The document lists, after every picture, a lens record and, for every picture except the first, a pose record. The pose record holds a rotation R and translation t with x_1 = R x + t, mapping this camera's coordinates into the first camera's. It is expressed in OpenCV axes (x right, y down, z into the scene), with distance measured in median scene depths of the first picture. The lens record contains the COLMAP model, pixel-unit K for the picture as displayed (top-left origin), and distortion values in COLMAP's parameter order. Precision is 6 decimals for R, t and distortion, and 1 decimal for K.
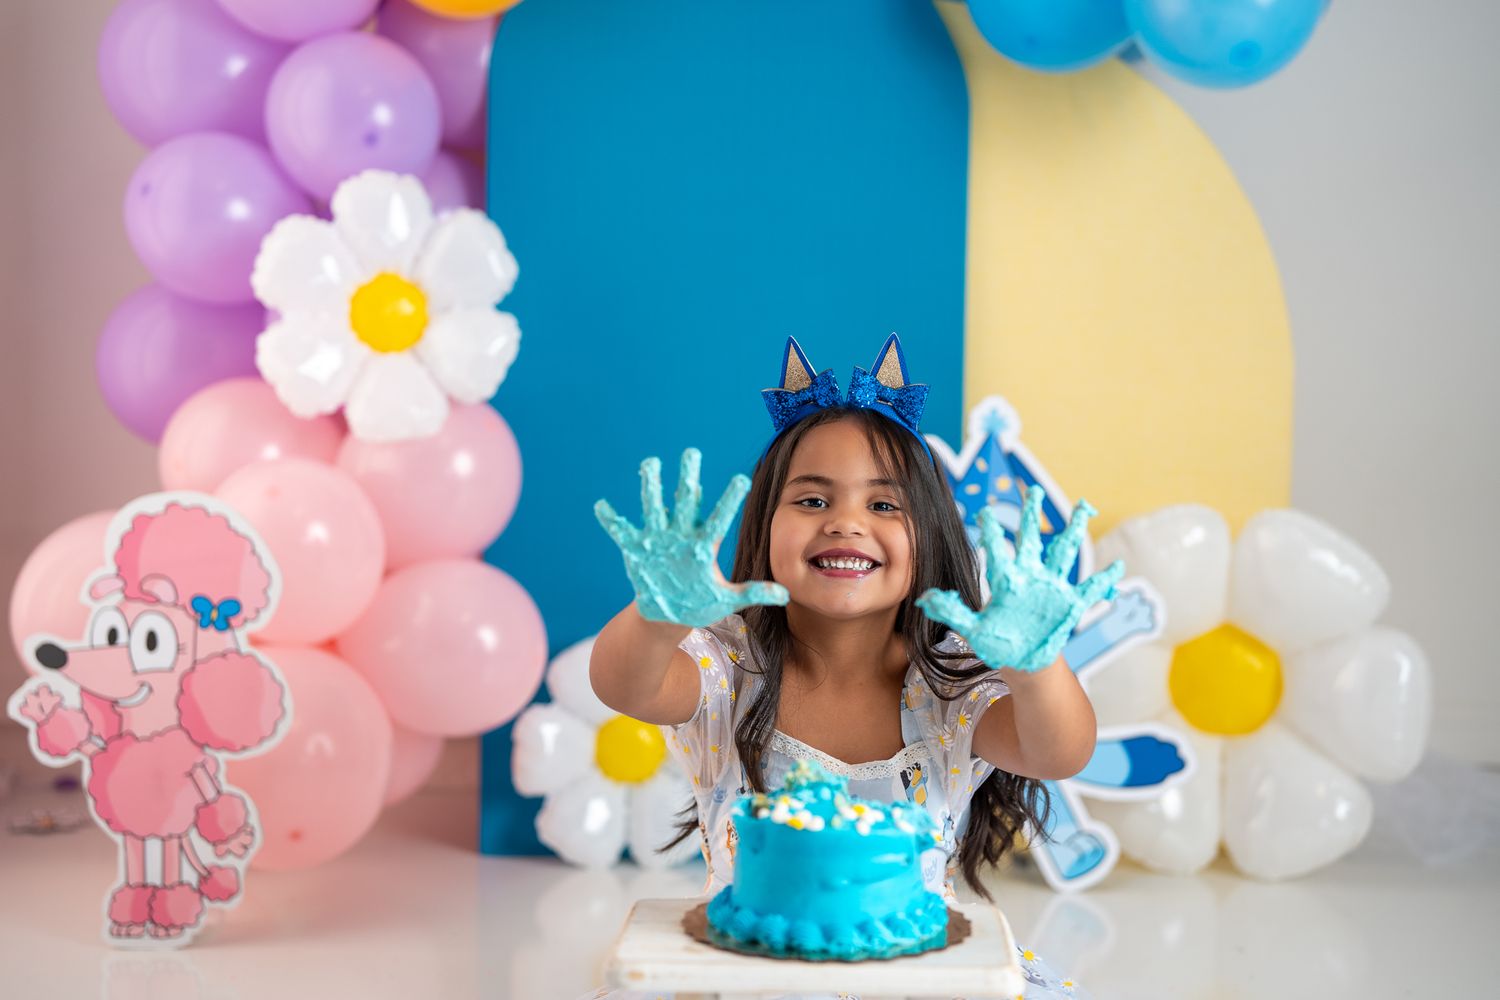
lens RADIAL K [[2074.0, 0, 750.0], [0, 2074.0, 500.0], [0, 0, 1]] dist [-0.073567, 0.750785]
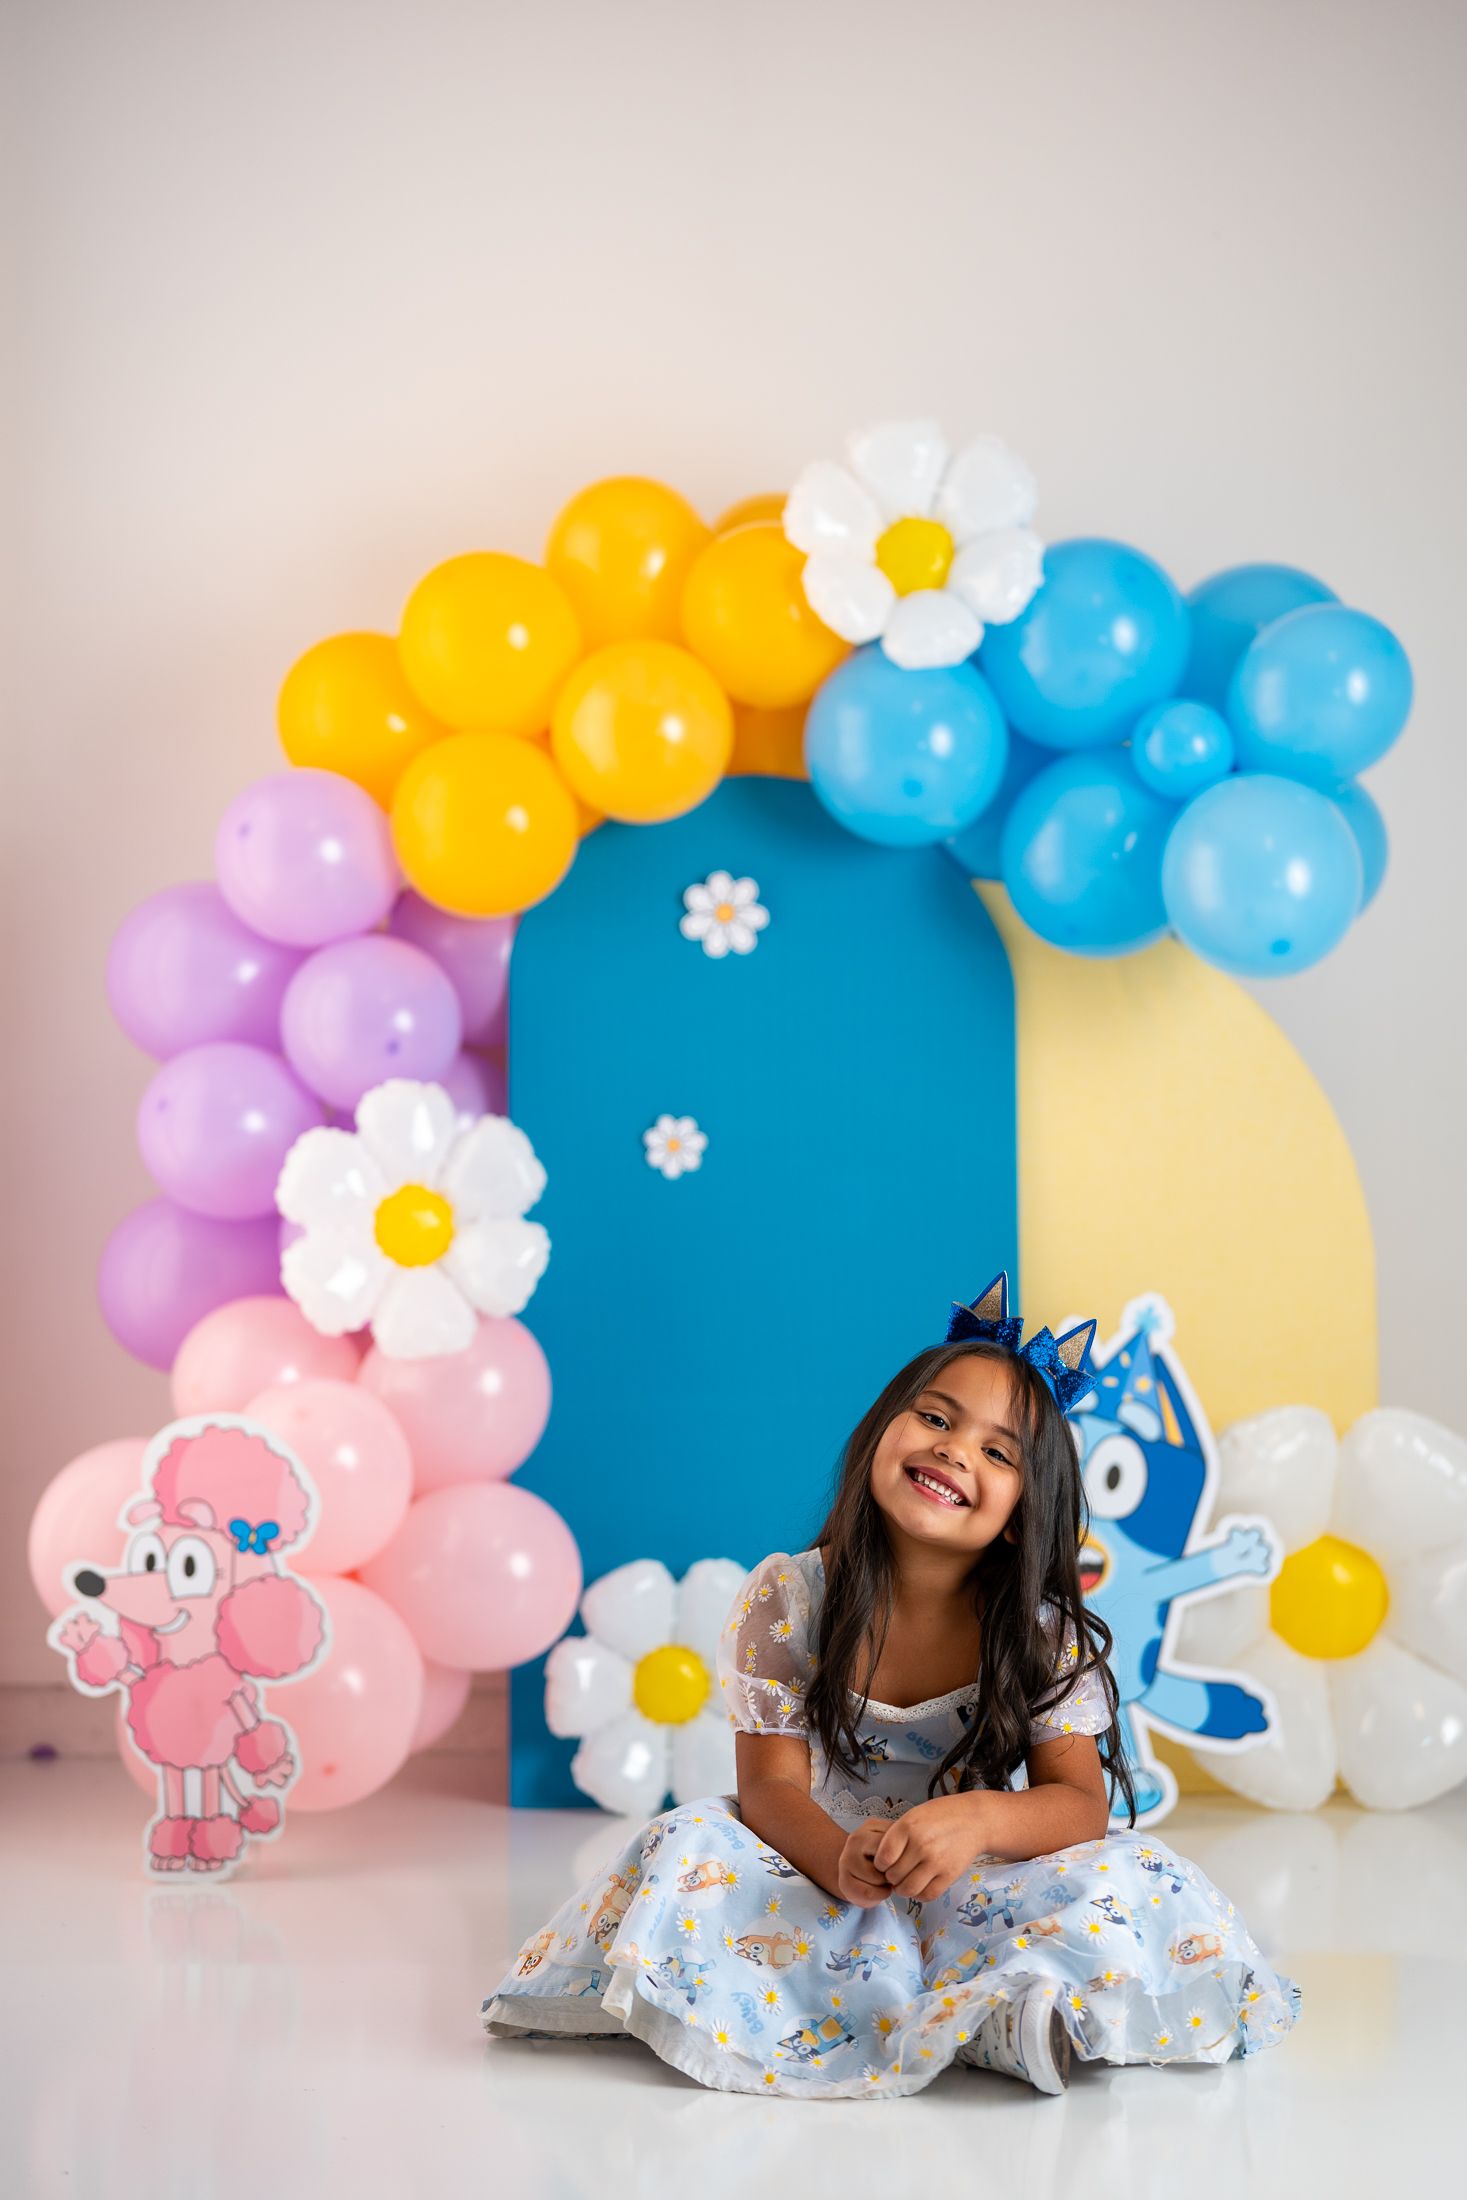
lens RADIAL K [[3041.9, 0, 733.5], [0, 3041.9, 1100.0], [0, 0, 1]] dist [-0.073567, 0.750785]
pose [[0.999497, -0.024376, -0.020273, 0.005055], [0.021908, 0.993224, -0.114128, 0.018157], [0.022918, 0.113627, 0.993259, -0.456190]]
